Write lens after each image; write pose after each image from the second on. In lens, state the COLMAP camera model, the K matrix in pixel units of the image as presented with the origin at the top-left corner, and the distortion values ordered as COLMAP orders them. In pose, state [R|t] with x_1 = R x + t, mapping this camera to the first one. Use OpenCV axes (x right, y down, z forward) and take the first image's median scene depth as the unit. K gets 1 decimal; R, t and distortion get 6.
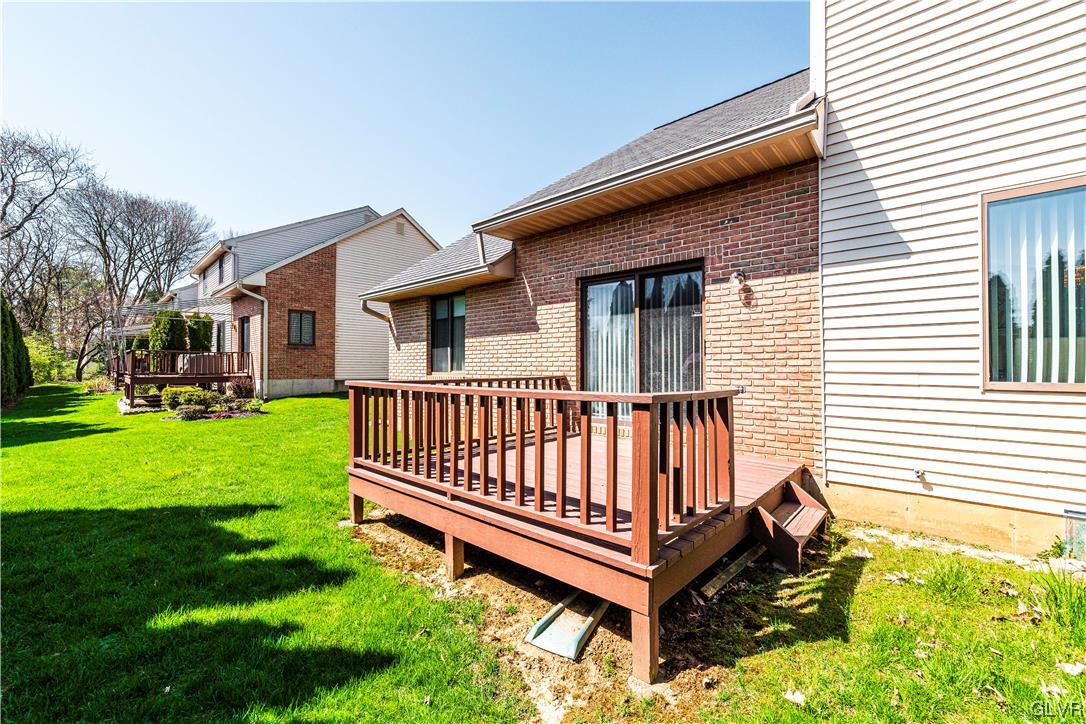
lens RADIAL K [[436.3, 0, 543.7], [0, 436.3, 361.3], [0, 0, 1]] dist [0.002111, 0.000323]
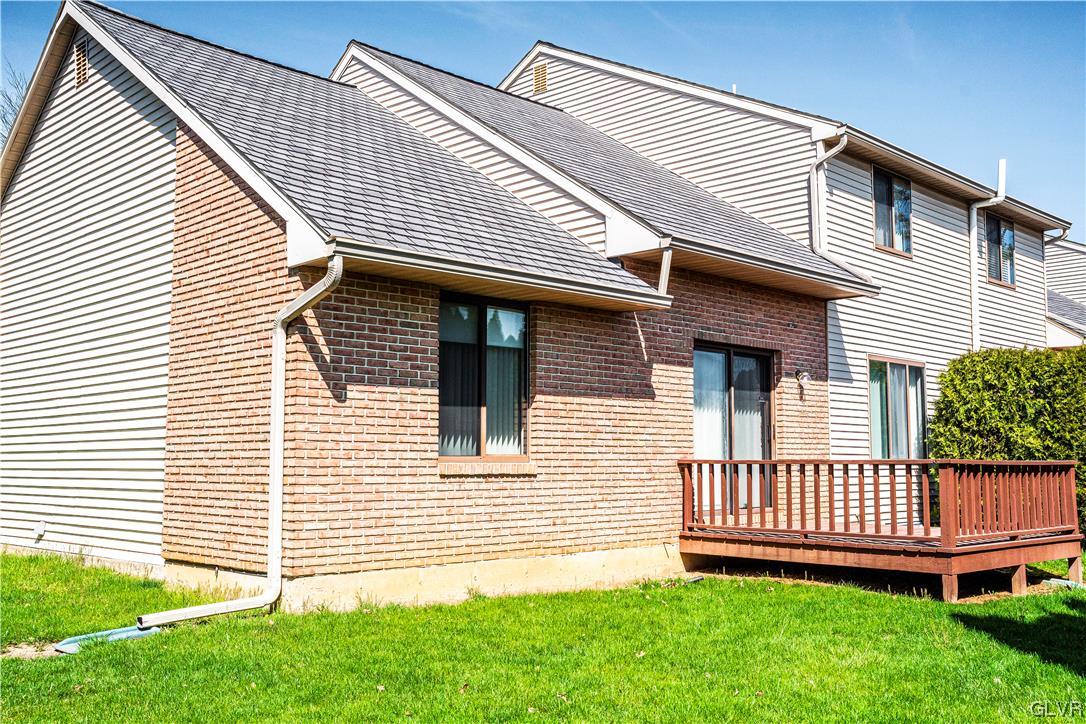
lens RADIAL K [[1049.7, 0, 543.2], [0, 1049.7, 362.0], [0, 0, 1]] dist [-0.012626, 0.000000]
pose [[0.064592, 0.103947, 0.992483, -1.724702], [-0.003148, 0.994576, -0.103961, 0.050252], [-0.997907, 0.003591, 0.064568, 1.068214]]
